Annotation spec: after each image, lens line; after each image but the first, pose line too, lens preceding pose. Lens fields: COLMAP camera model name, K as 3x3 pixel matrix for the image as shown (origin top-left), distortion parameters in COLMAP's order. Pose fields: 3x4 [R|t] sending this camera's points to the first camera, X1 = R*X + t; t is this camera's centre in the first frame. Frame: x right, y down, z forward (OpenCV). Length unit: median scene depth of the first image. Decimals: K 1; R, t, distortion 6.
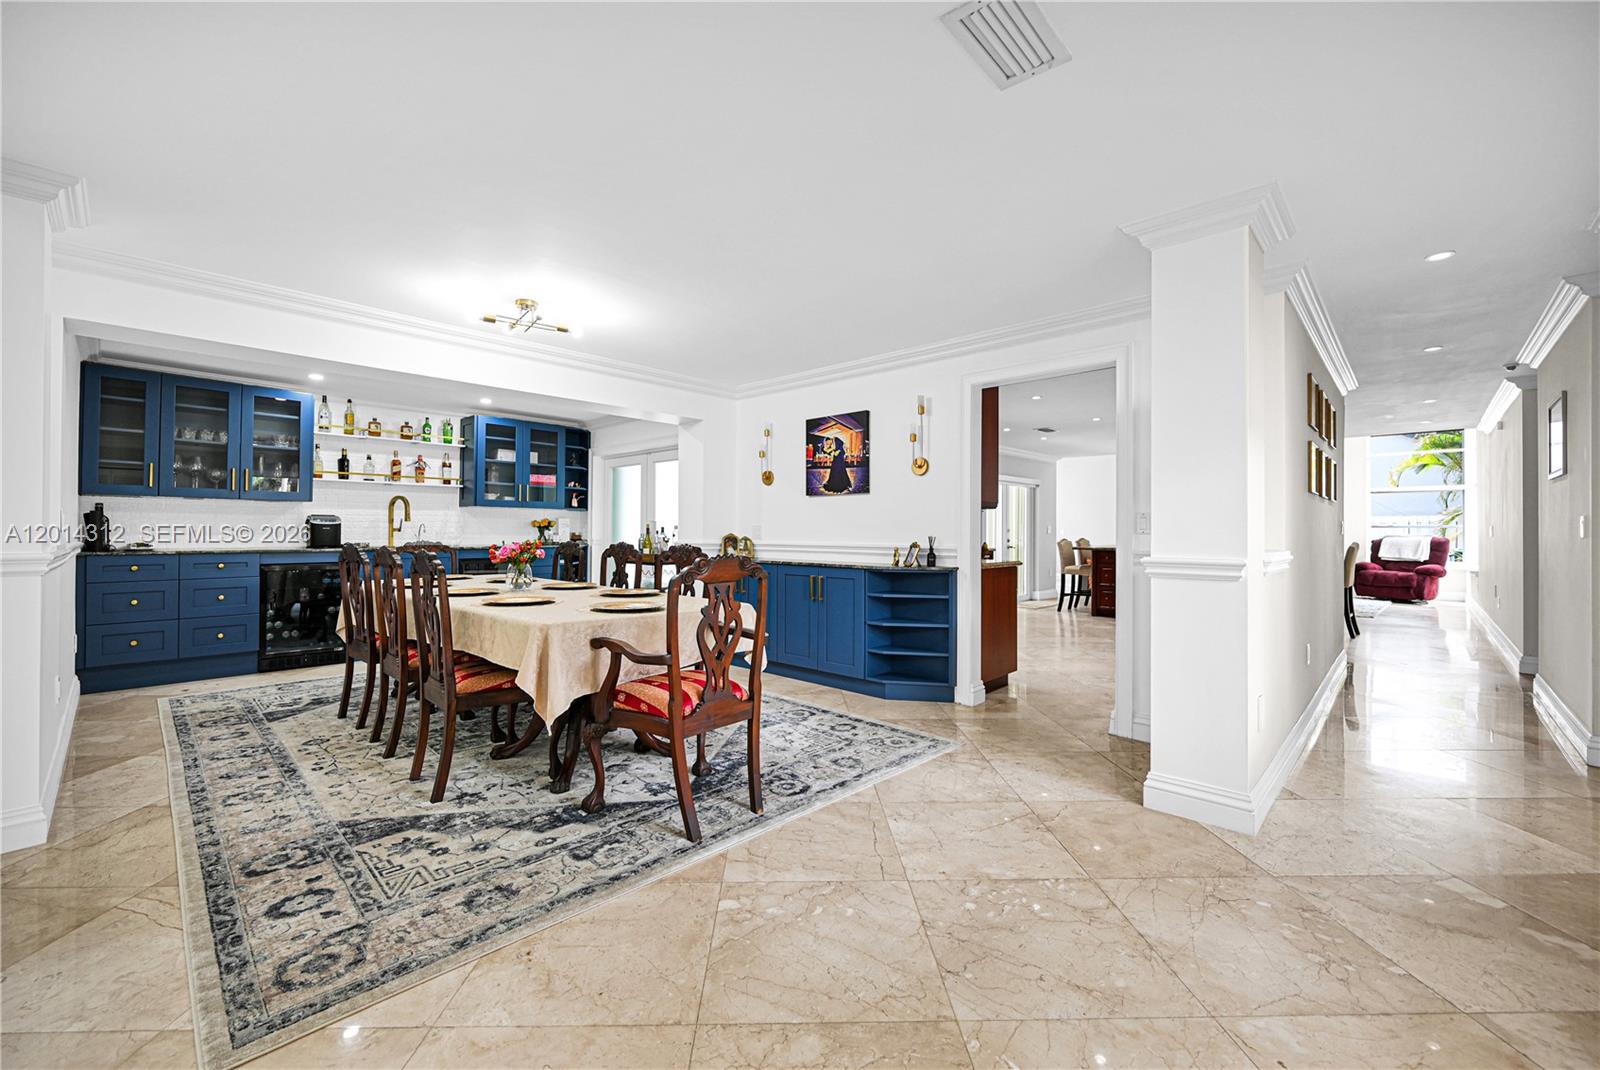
lens RADIAL K [[650.8, 0, 806.7], [0, 650.8, 527.5], [0, 0, 1]] dist [-0.001120, -0.000286]
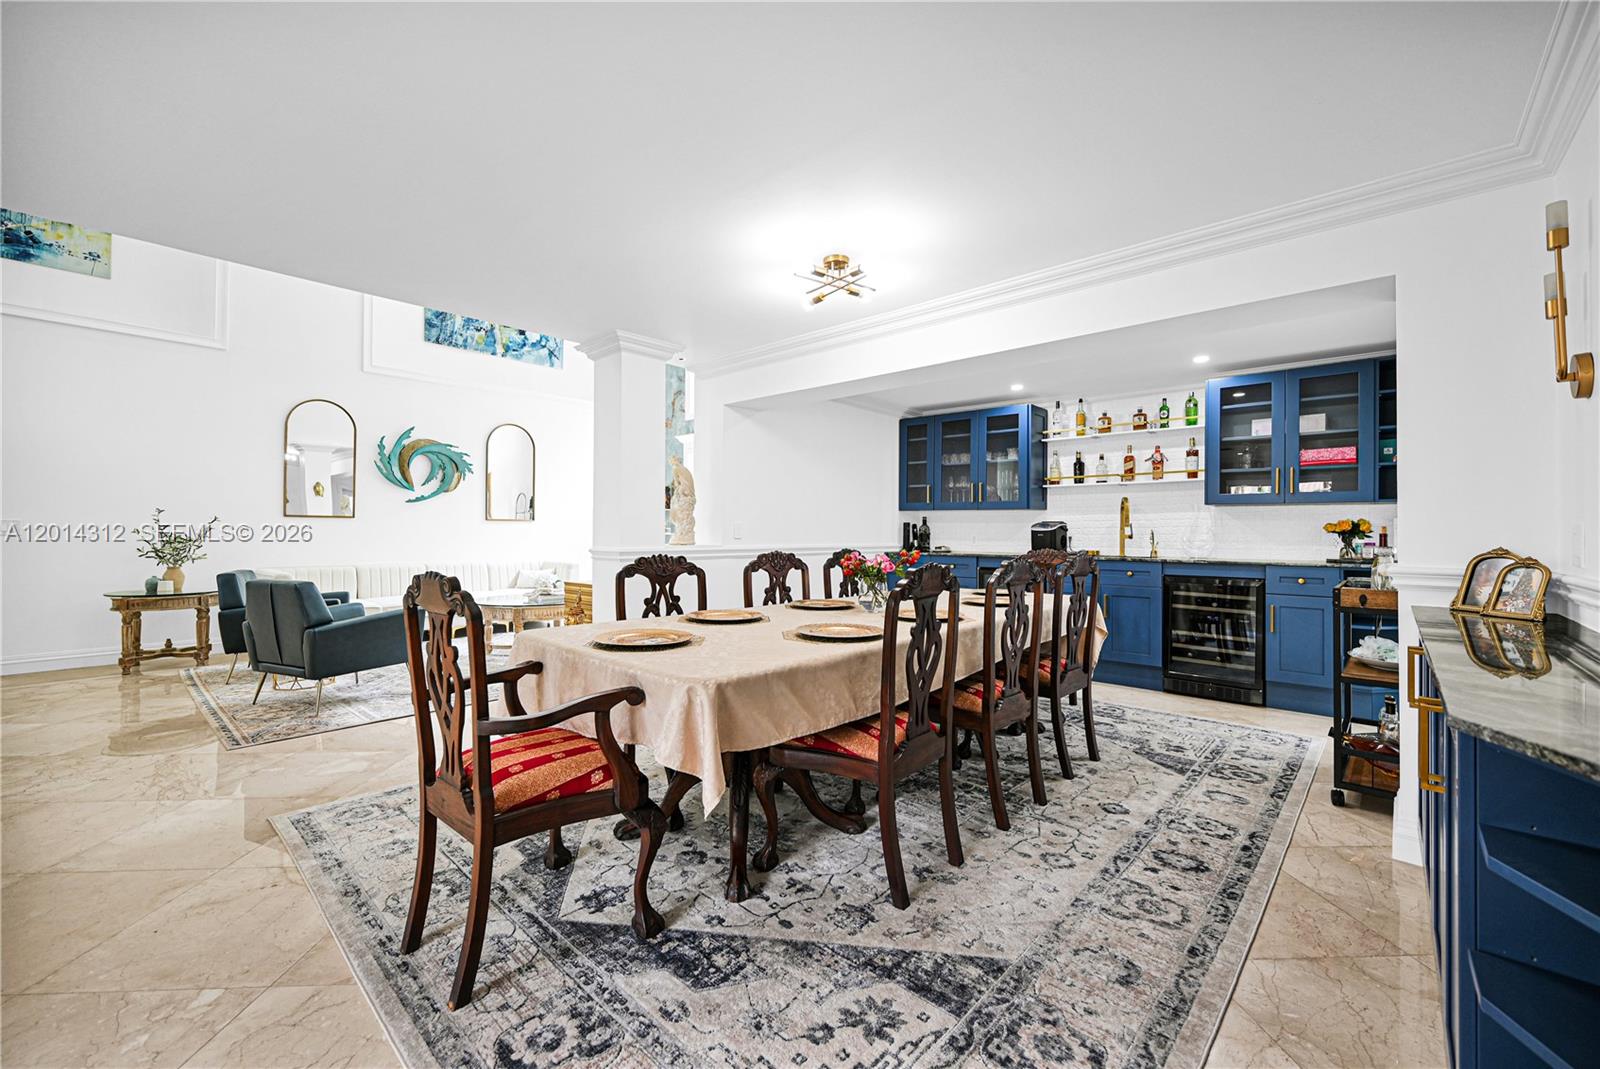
lens RADIAL K [[650.8, 0, 799.8], [0, 650.8, 530.7], [0, 0, 1]] dist [-0.001120, -0.000286]
pose [[0.012390, -0.008570, -0.999887, 0.231563], [-0.000236, 0.999963, -0.008574, 0.002992], [0.999923, 0.000342, 0.012388, 0.572572]]
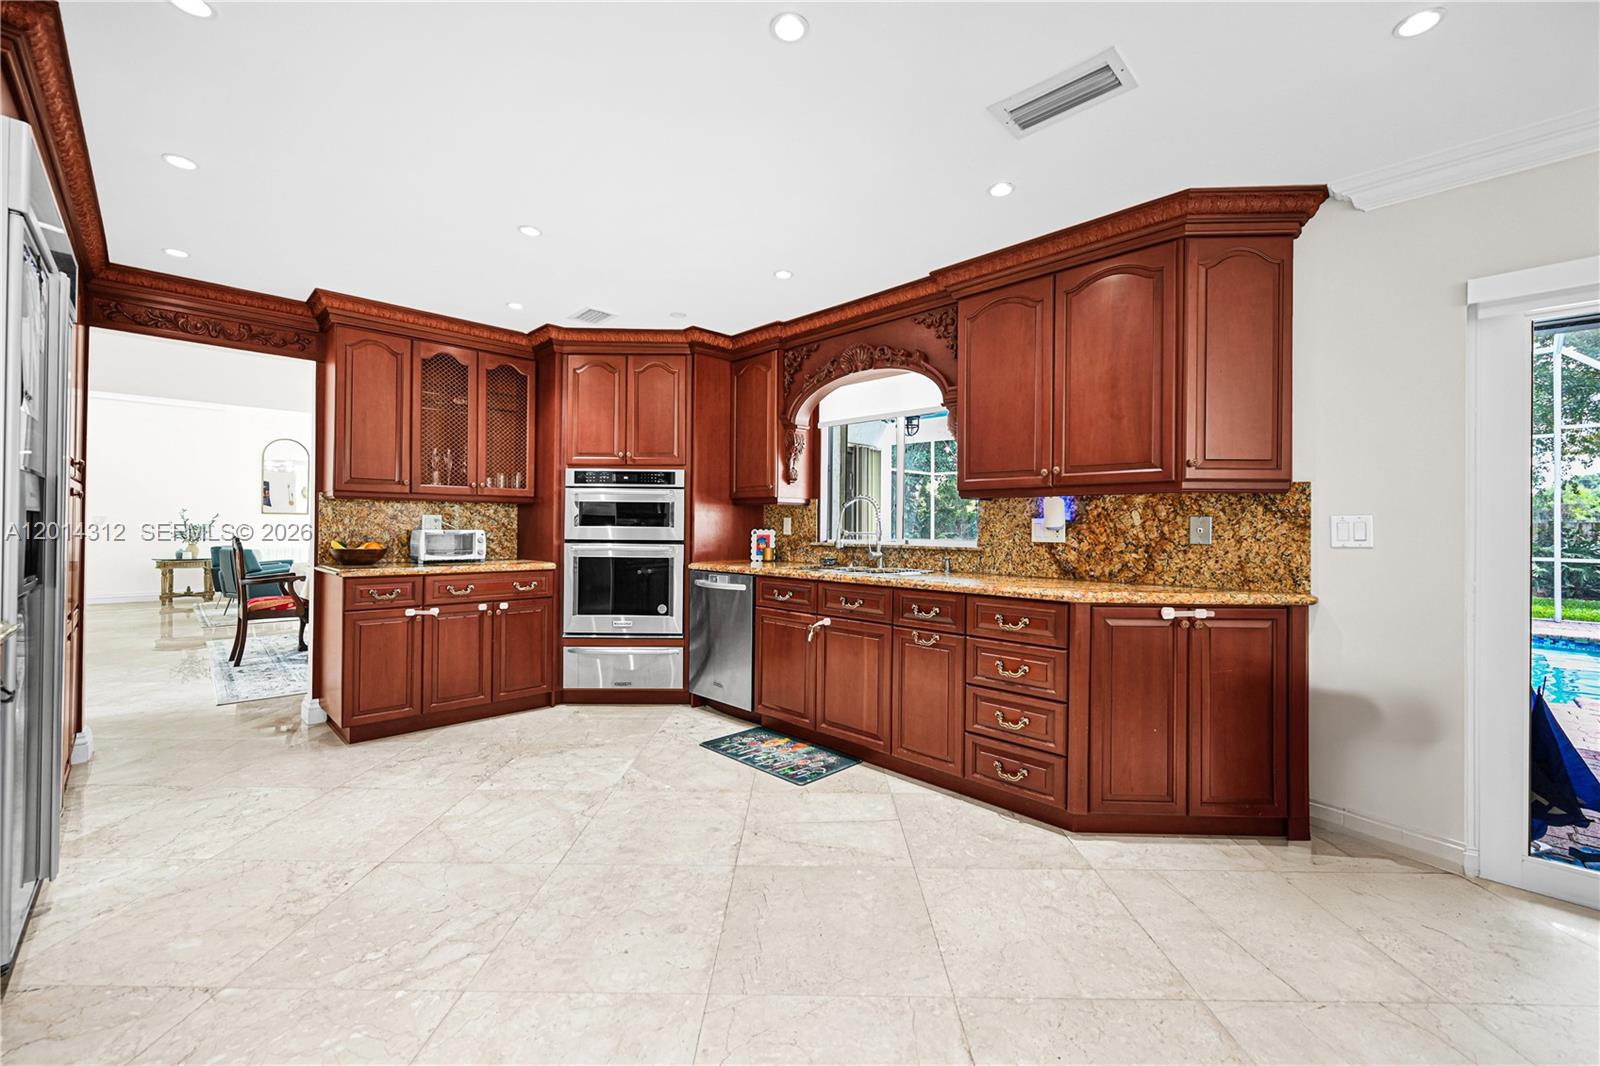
lens RADIAL K [[650.8, 0, 806.2], [0, 650.8, 522.0], [0, 0, 1]] dist [-0.001120, -0.000286]
pose [[-0.040695, -0.012795, -0.999090, 0.881462], [-0.004555, 0.999910, -0.012620, 0.007733], [0.999161, 0.004037, -0.040749, 1.329887]]
